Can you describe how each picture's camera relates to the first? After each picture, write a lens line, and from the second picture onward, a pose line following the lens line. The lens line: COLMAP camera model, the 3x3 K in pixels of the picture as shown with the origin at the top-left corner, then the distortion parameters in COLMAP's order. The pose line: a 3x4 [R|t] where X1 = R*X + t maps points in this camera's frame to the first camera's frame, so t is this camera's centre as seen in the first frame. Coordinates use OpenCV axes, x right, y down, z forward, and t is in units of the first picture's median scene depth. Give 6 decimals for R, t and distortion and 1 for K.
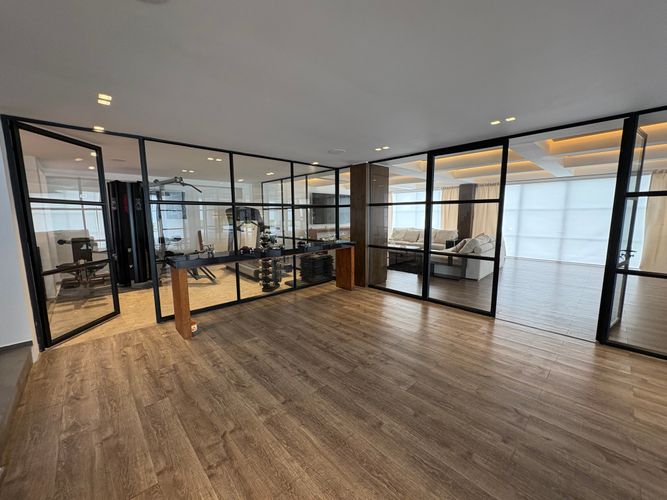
lens RADIAL K [[265.1, 0, 327.6], [0, 265.1, 248.2], [0, 0, 1]] dist [0.002030, 0.000185]
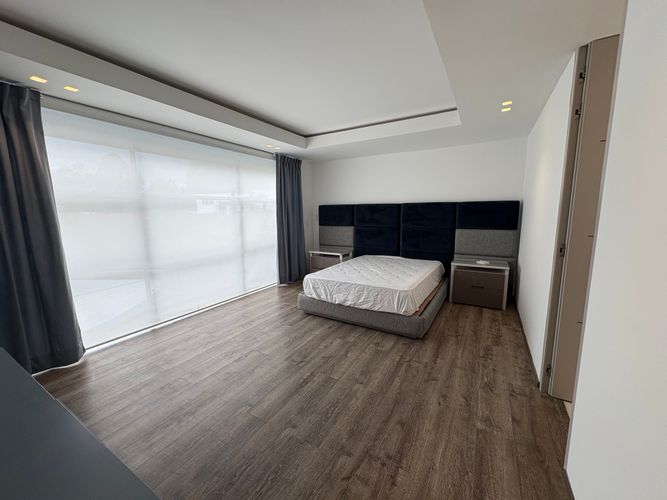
lens RADIAL K [[265.1, 0, 334.1], [0, 265.1, 251.1], [0, 0, 1]] dist [0.002030, 0.000185]
pose [[-0.299327, -0.140389, 0.943766, -0.709544], [0.126129, 0.974614, 0.184981, -0.090530], [-0.945777, 0.174406, -0.274021, 0.766078]]
